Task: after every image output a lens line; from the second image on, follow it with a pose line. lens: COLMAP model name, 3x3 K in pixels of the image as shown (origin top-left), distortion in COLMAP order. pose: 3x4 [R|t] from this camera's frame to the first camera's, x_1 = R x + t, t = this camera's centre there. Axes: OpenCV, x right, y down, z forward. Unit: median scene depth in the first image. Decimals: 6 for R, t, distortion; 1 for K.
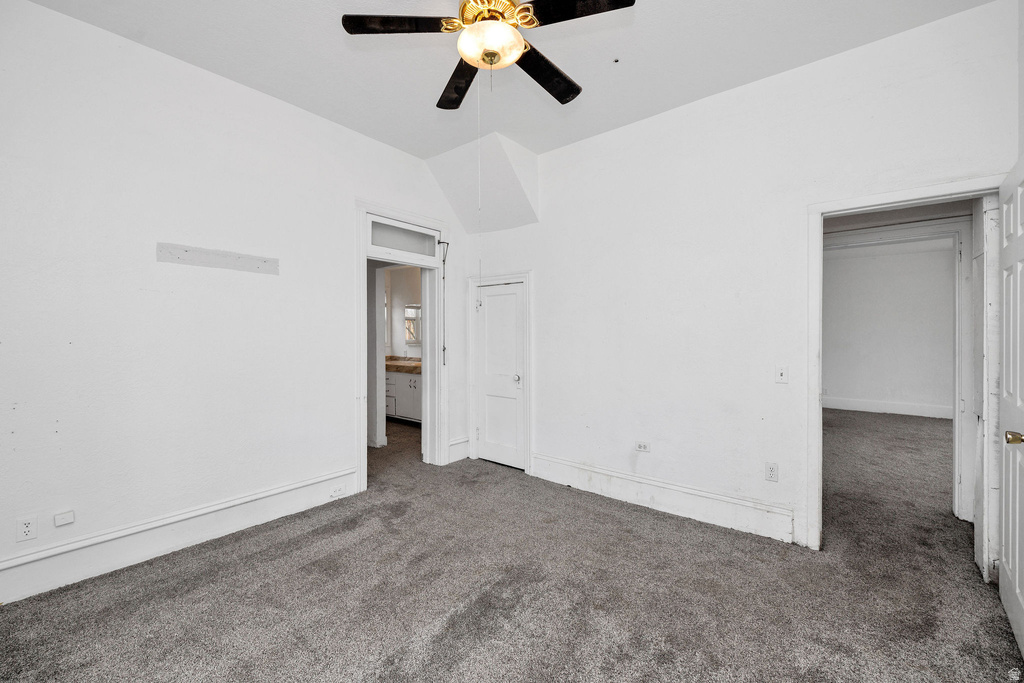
lens RADIAL K [[417.3, 0, 499.1], [0, 417.3, 336.2], [0, 0, 1]] dist [-0.000212, 0.000059]
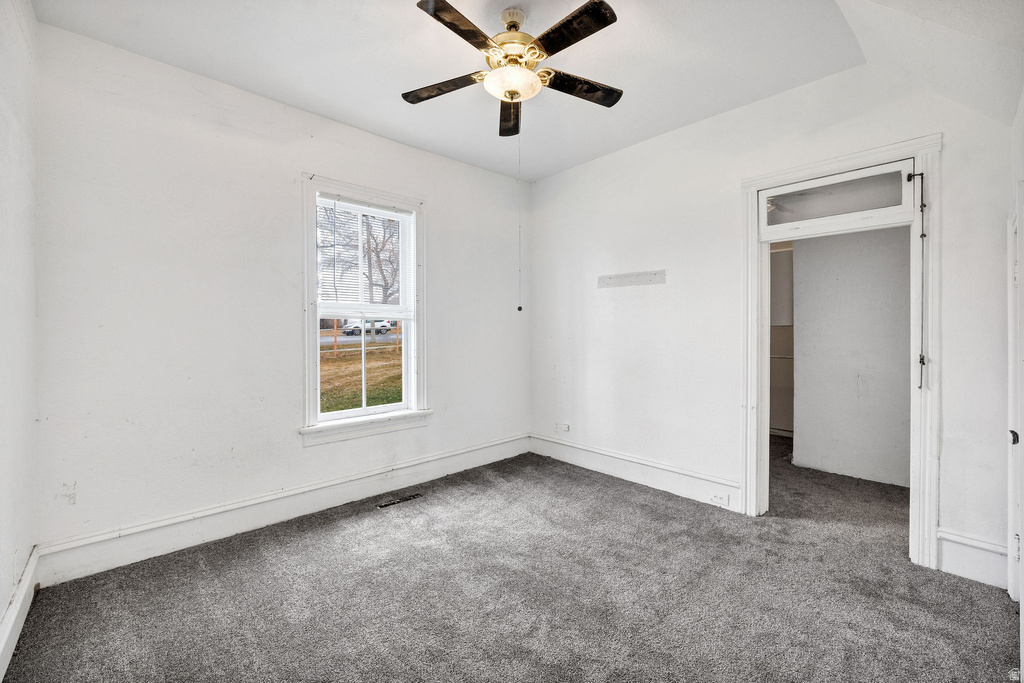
lens RADIAL K [[417.3, 0, 499.1], [0, 417.3, 336.2], [0, 0, 1]] dist [-0.000212, 0.000059]
pose [[-0.127166, 0.012234, -0.991806, 0.670318], [-0.004443, 0.999907, 0.012904, -0.011112], [0.991872, 0.006047, -0.127099, 0.667012]]
